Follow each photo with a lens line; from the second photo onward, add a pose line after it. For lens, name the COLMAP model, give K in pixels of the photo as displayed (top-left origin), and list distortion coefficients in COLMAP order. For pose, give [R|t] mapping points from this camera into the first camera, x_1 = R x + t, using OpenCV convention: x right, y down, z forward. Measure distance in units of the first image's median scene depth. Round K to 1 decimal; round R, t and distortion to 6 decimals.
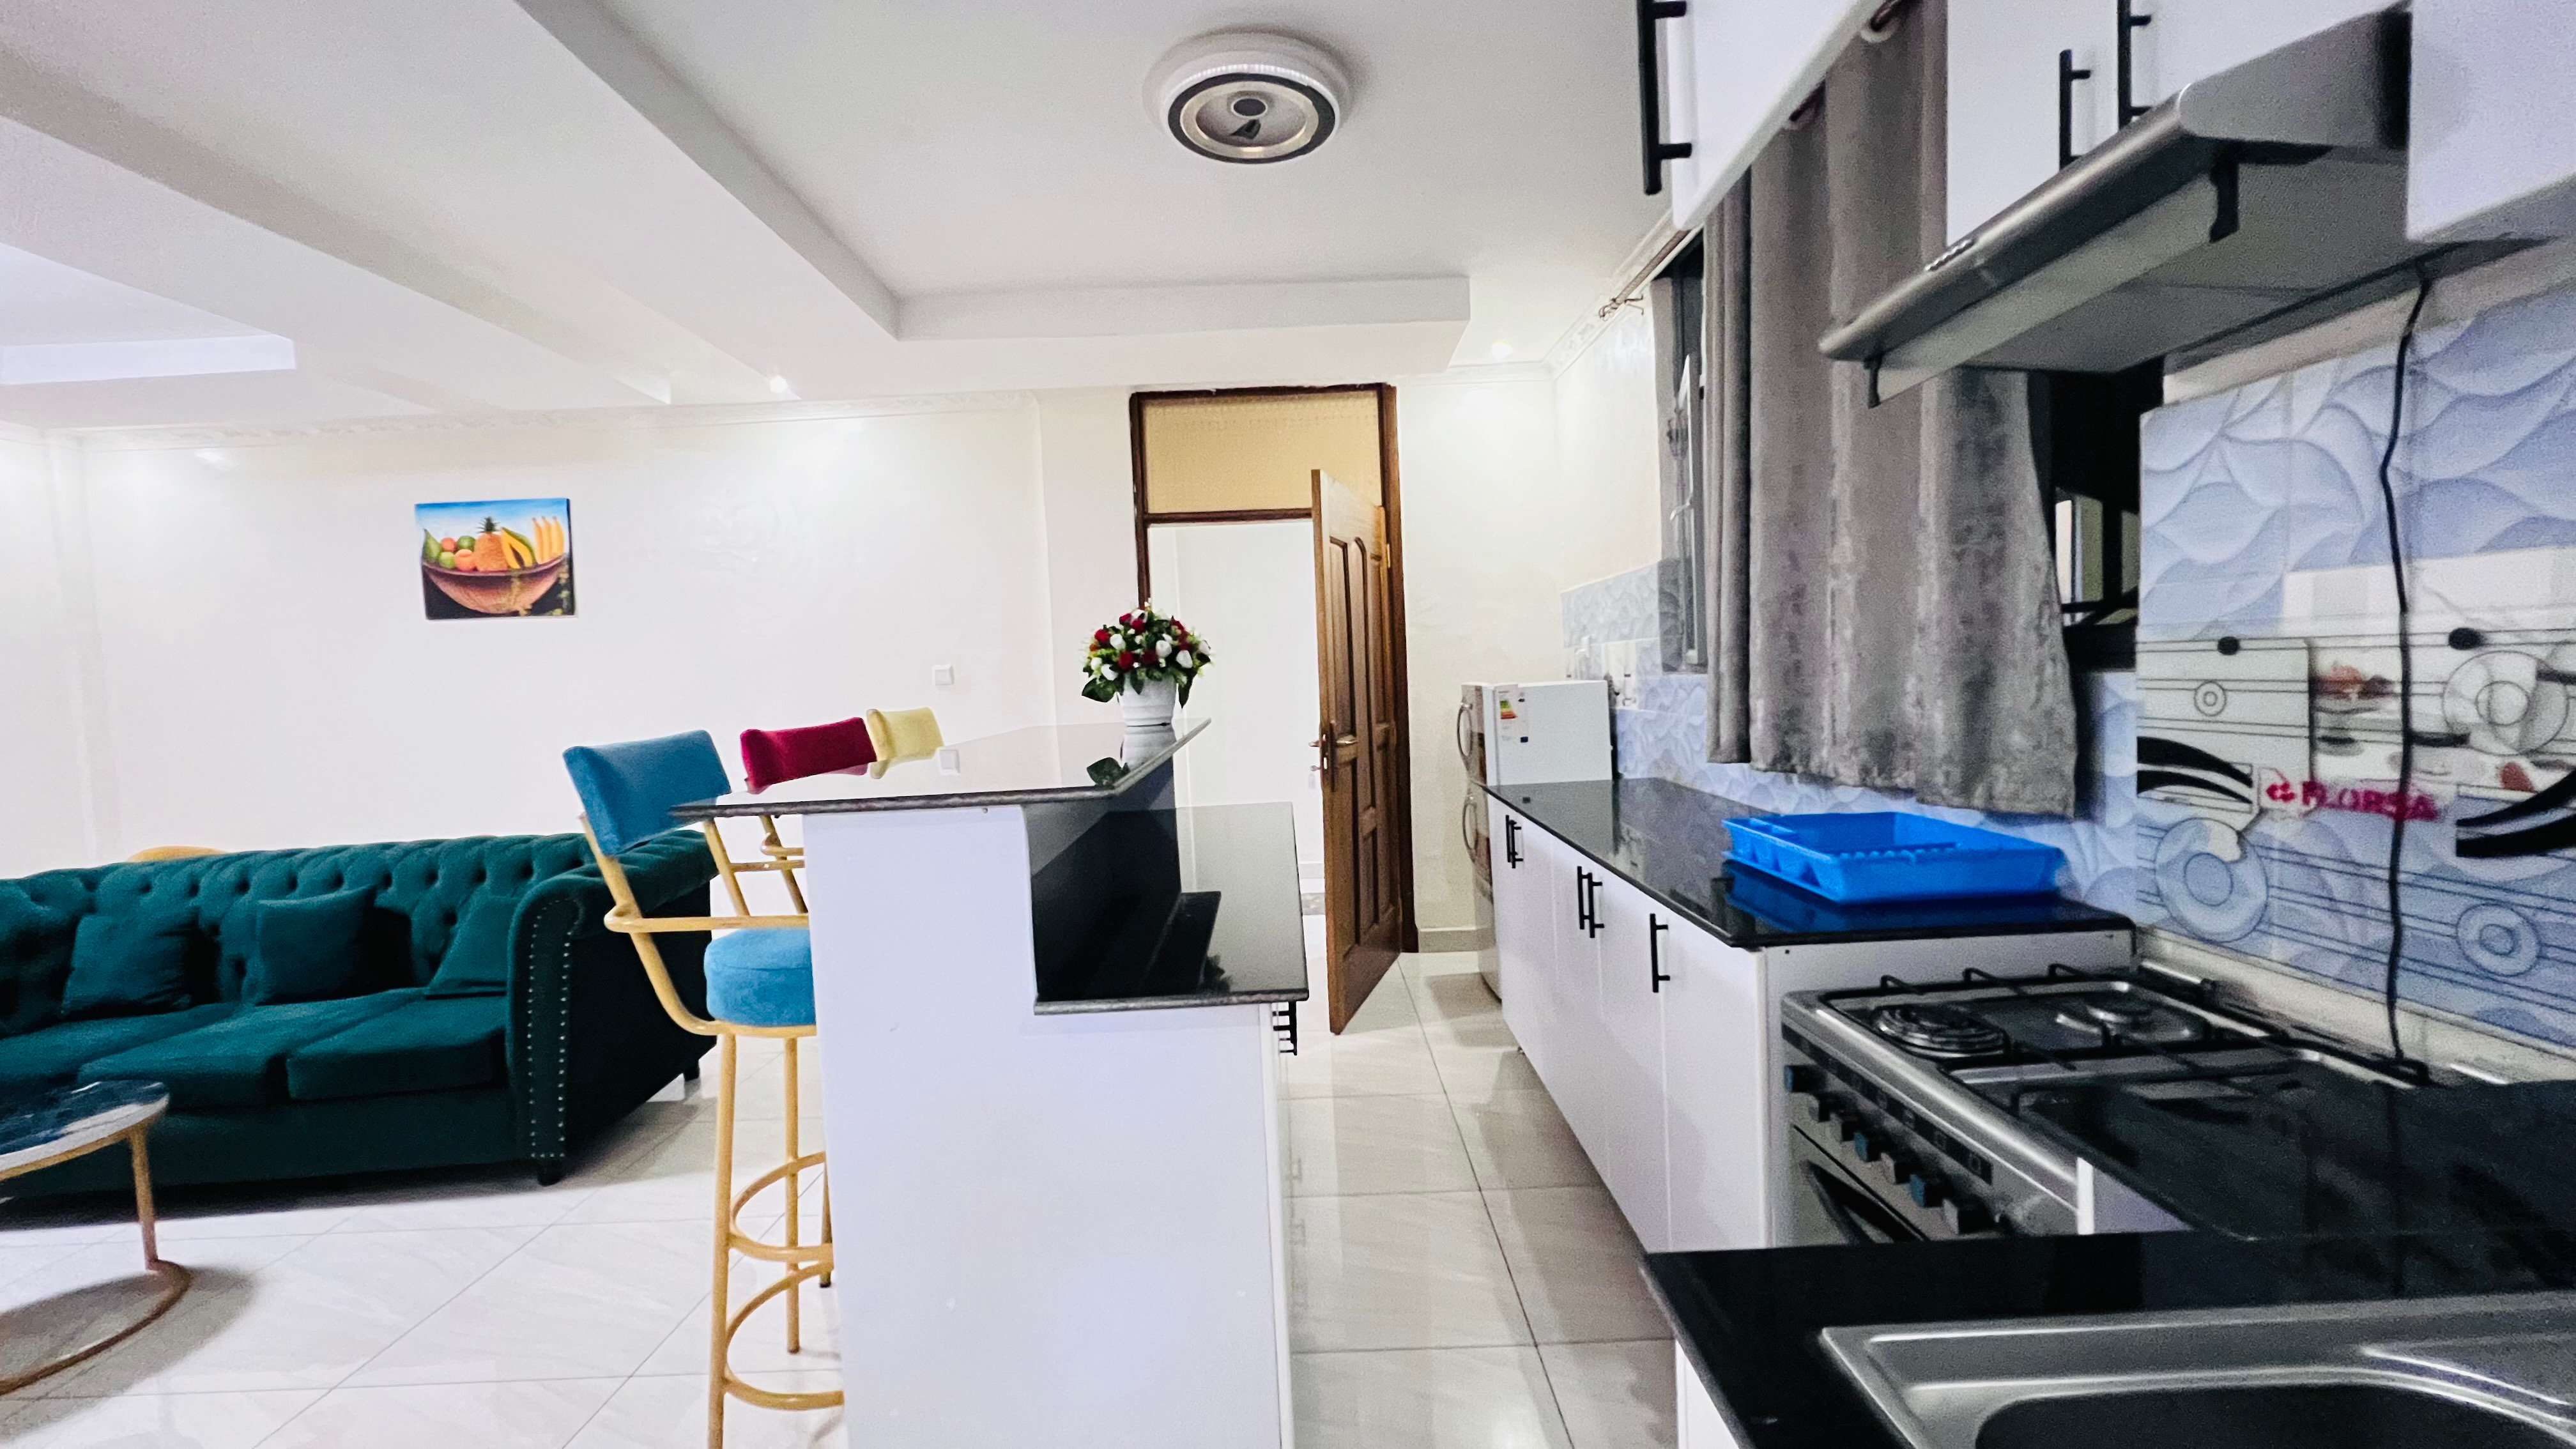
lens RADIAL K [[1025.8, 0, 1279.6], [0, 1025.8, 728.1], [0, 0, 1]] dist [-0.001852, 0.000844]
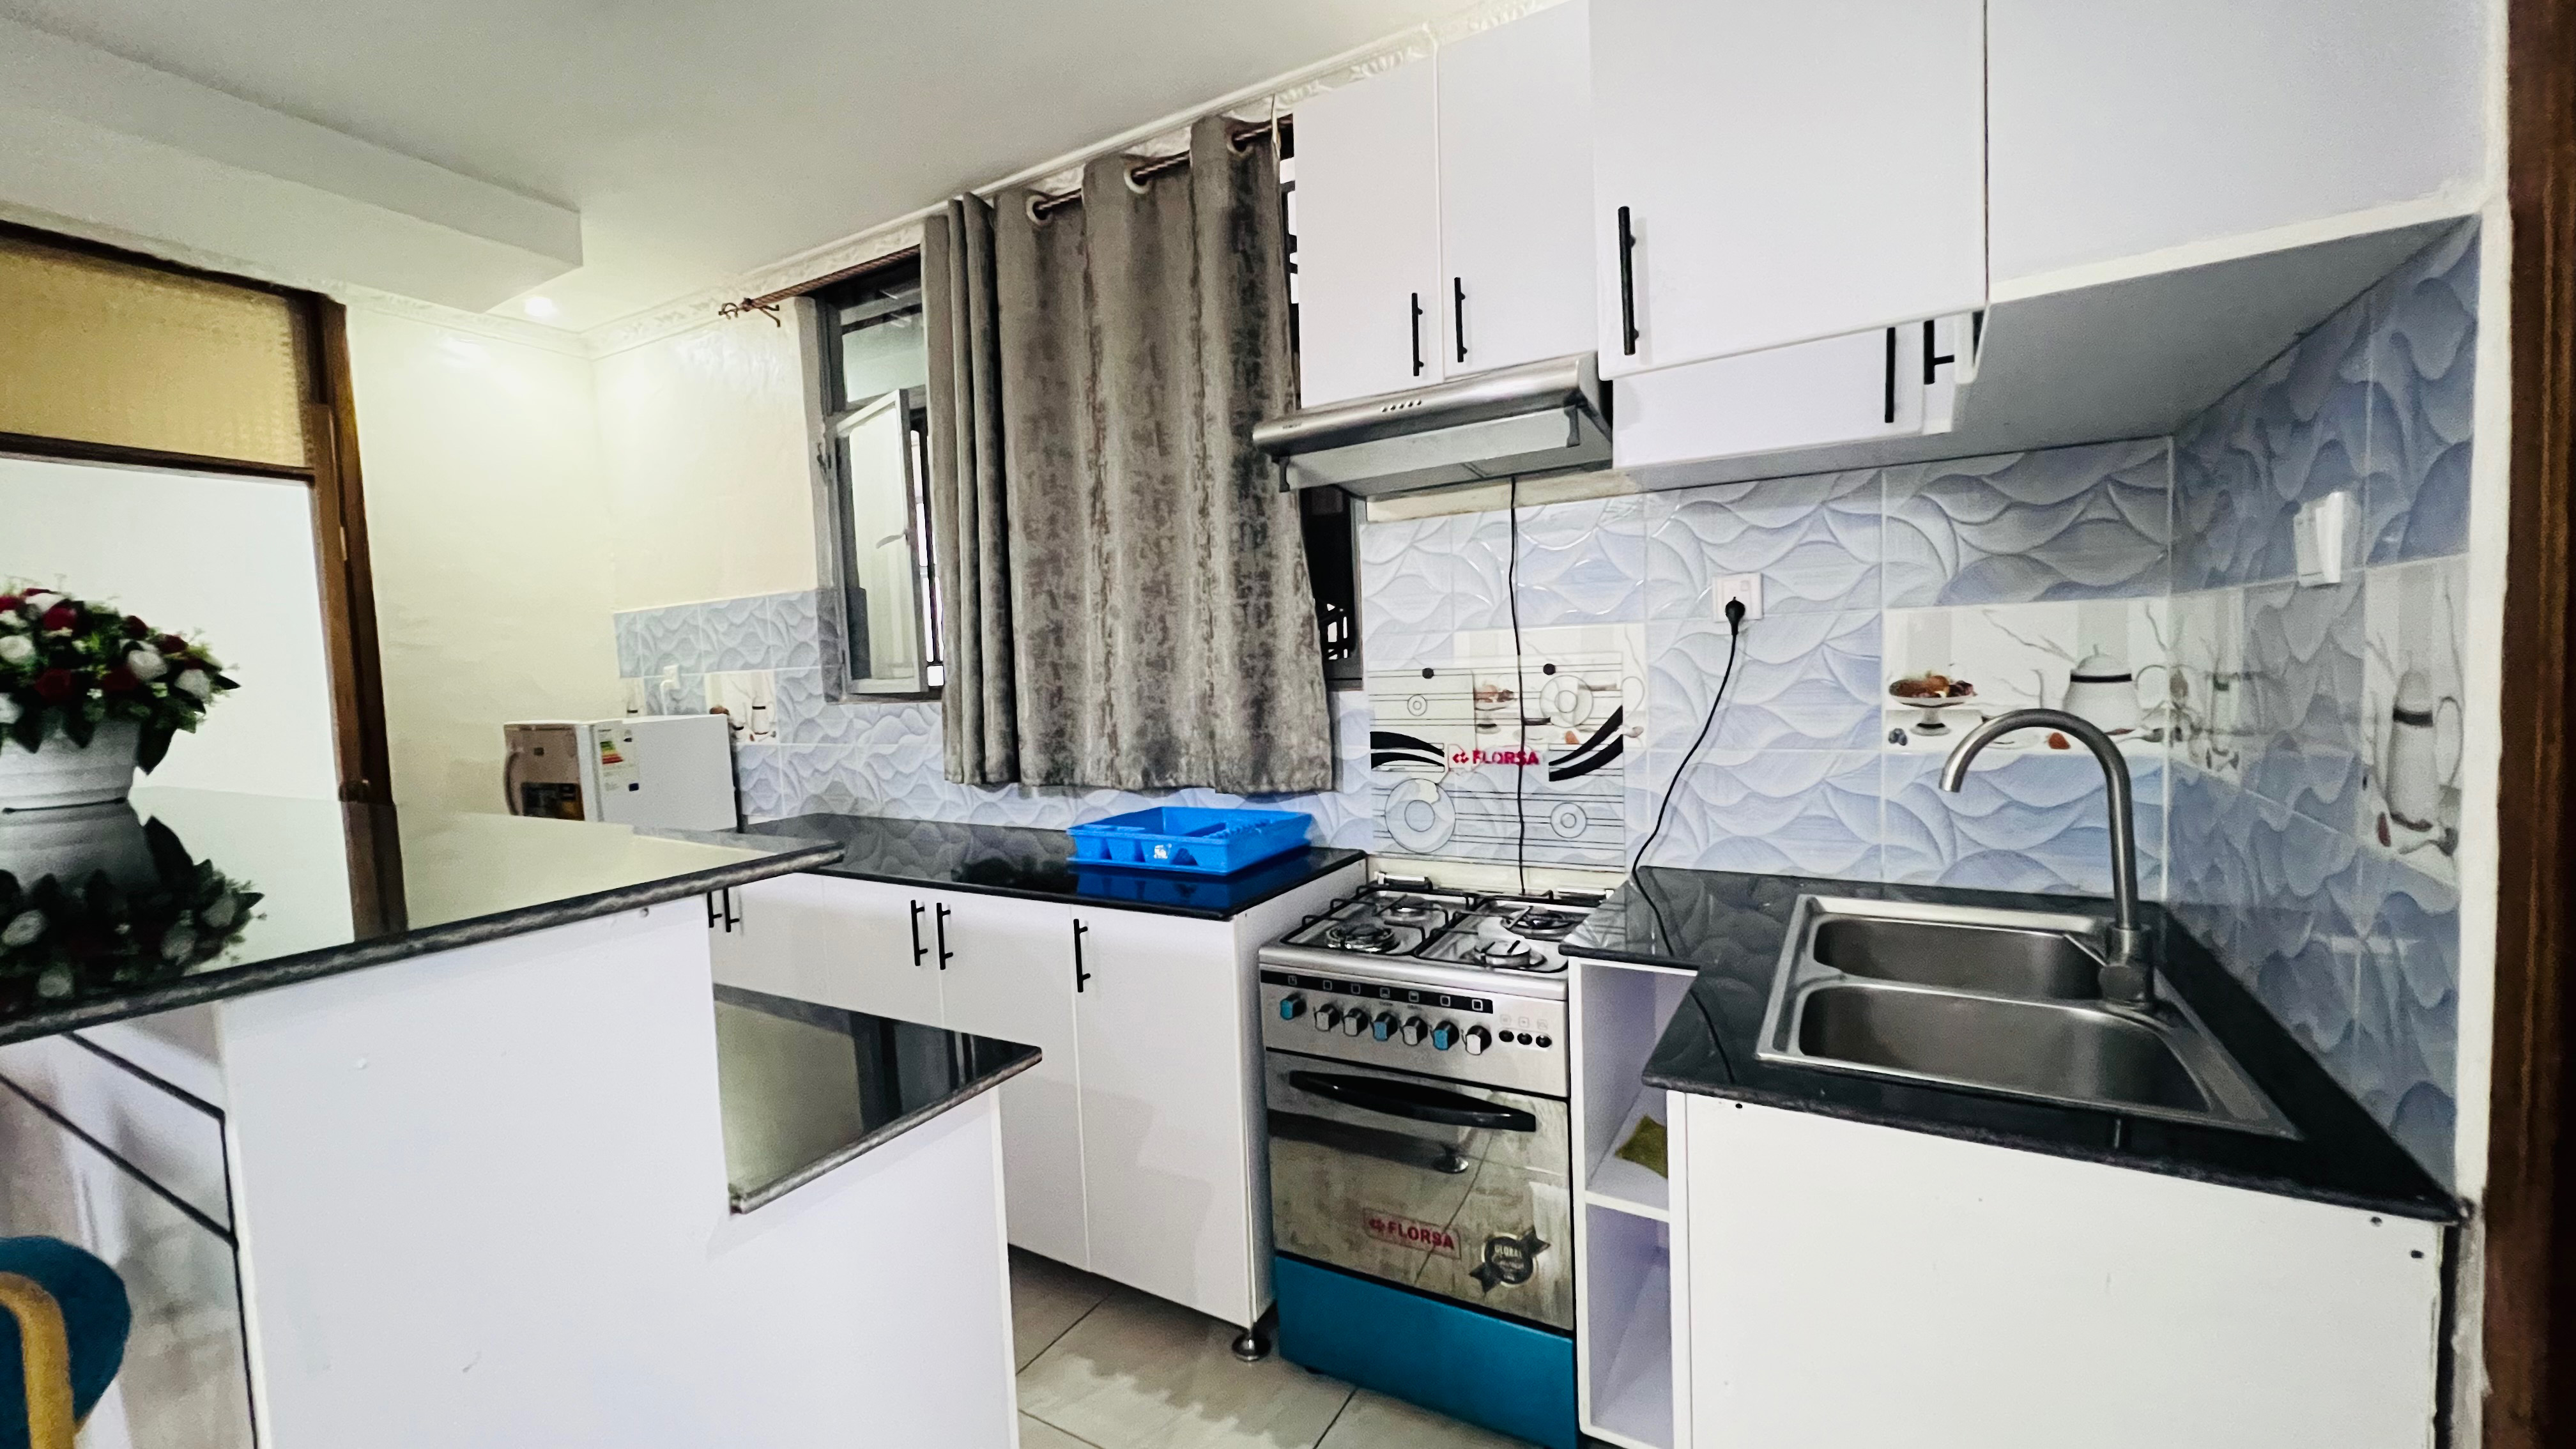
lens RADIAL K [[1025.8, 0, 1279.6], [0, 1025.8, 728.1], [0, 0, 1]] dist [-0.001852, 0.000844]
pose [[0.494890, -0.029354, 0.868460, -0.293155], [0.064057, 0.997942, -0.002773, -0.000947], [-0.866591, 0.057003, 0.495752, 0.175811]]
